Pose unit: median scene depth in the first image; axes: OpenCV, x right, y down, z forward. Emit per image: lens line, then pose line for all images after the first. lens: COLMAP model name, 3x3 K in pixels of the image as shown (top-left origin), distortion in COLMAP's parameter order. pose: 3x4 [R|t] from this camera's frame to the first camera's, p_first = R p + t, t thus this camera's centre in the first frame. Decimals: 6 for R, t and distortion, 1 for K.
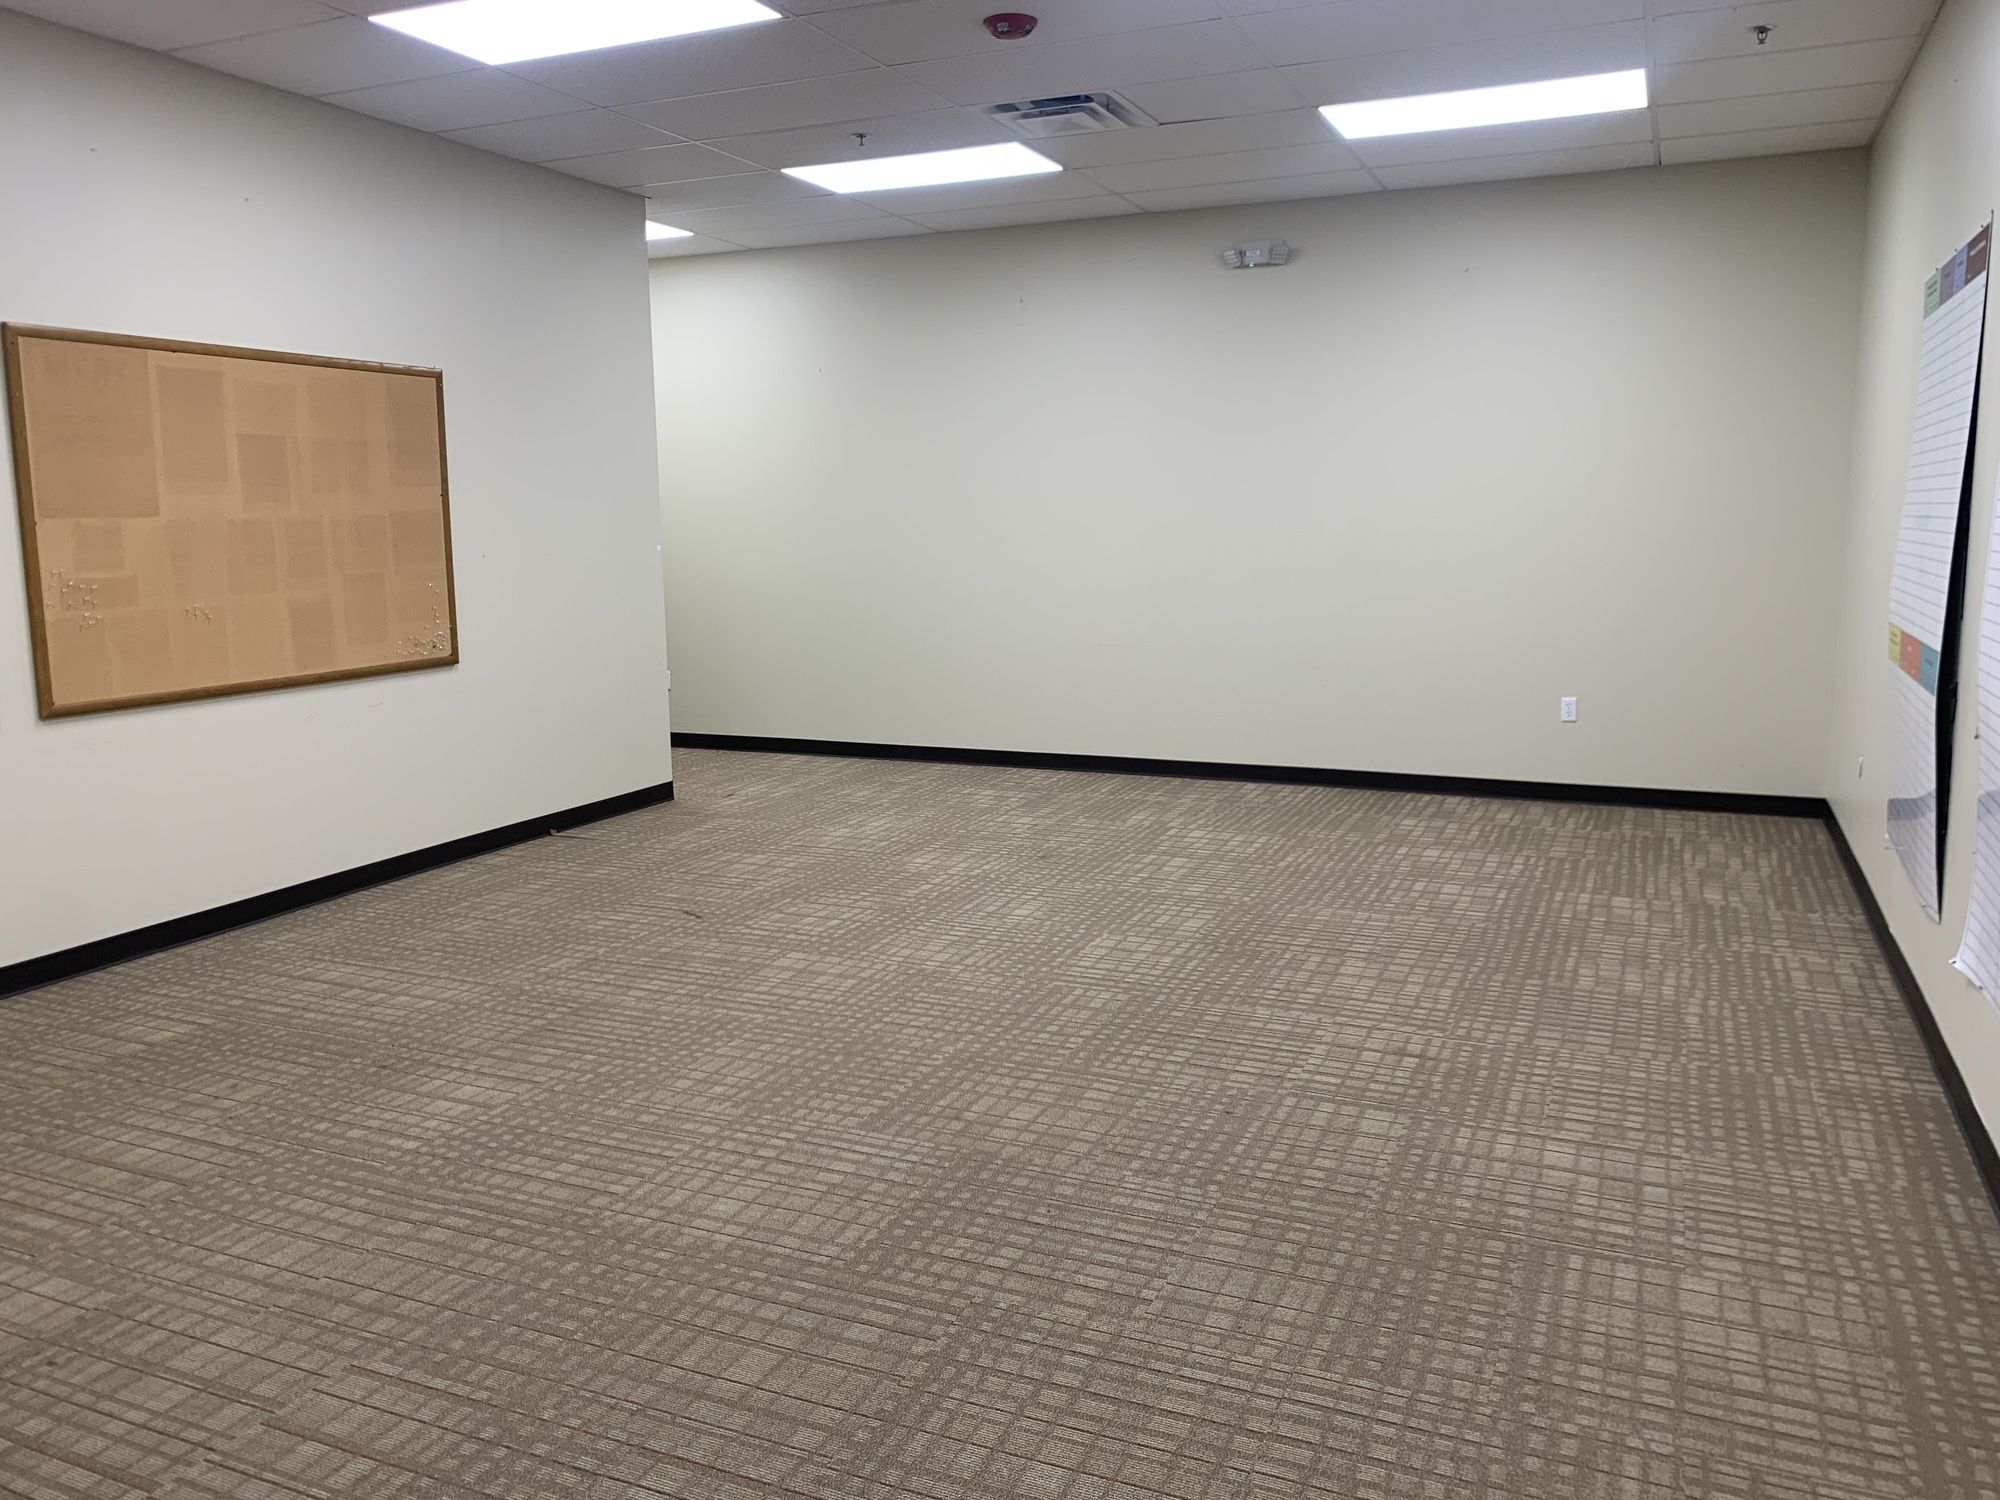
lens RADIAL K [[1517.9, 0, 1000.2], [0, 1517.9, 747.1], [0, 0, 1]] dist [-0.001255, -0.016360]
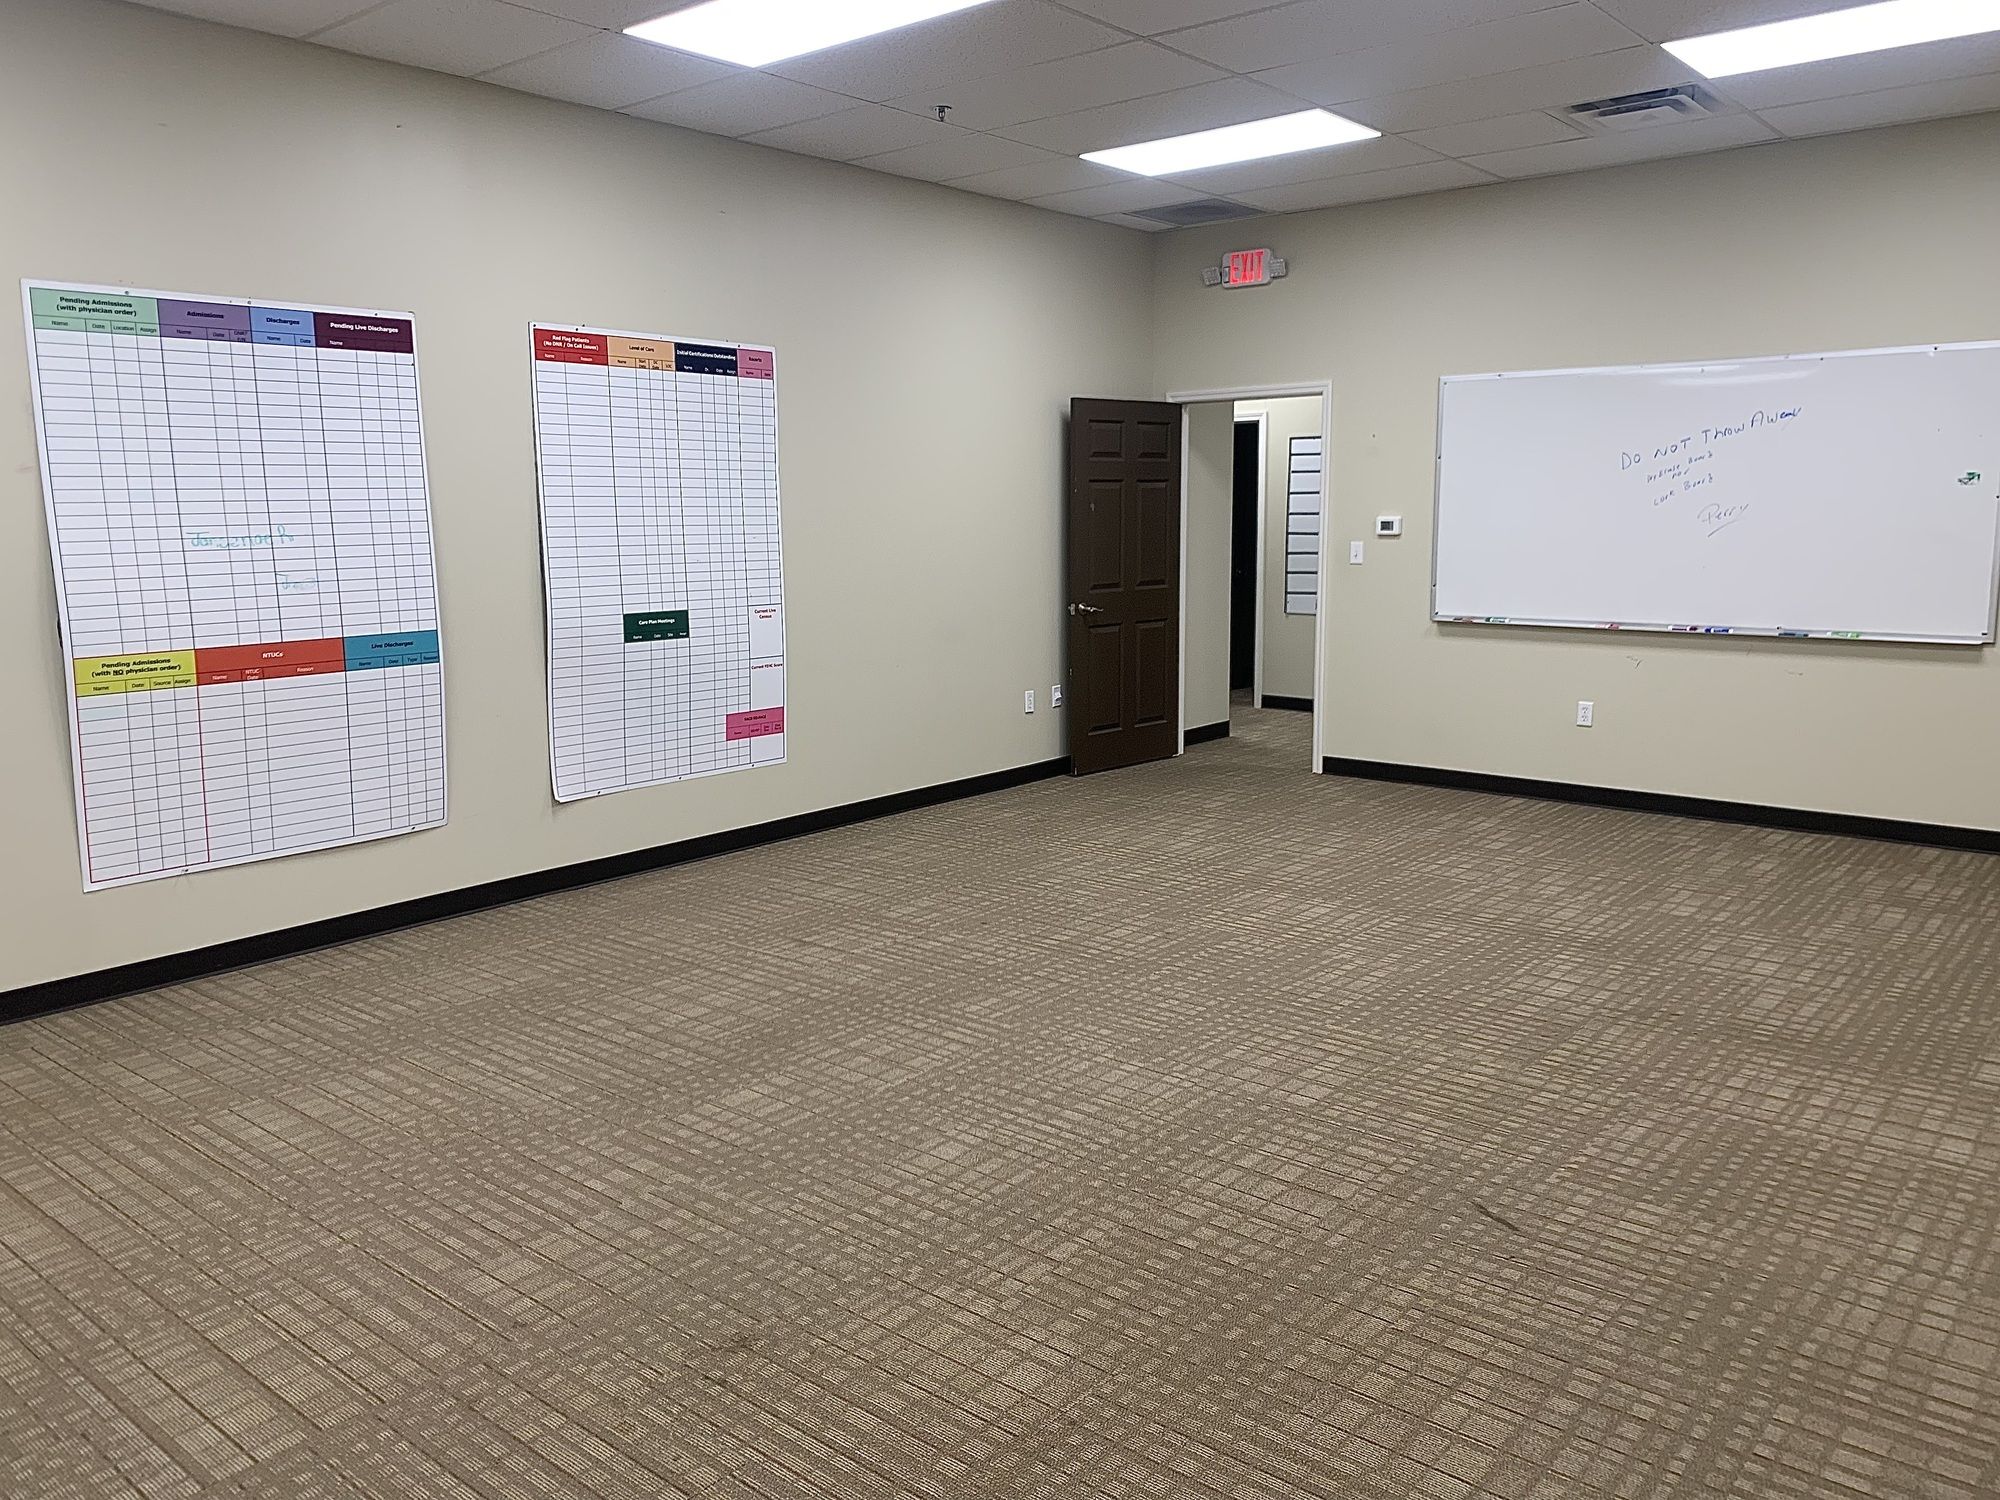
lens RADIAL K [[1517.9, 0, 997.2], [0, 1517.9, 749.2], [0, 0, 1]] dist [-0.001255, -0.016360]
pose [[-0.959952, -0.023590, 0.279170, -0.232029], [0.065213, 0.950265, 0.304539, -0.316888], [-0.272470, 0.310548, -0.910670, 1.980713]]
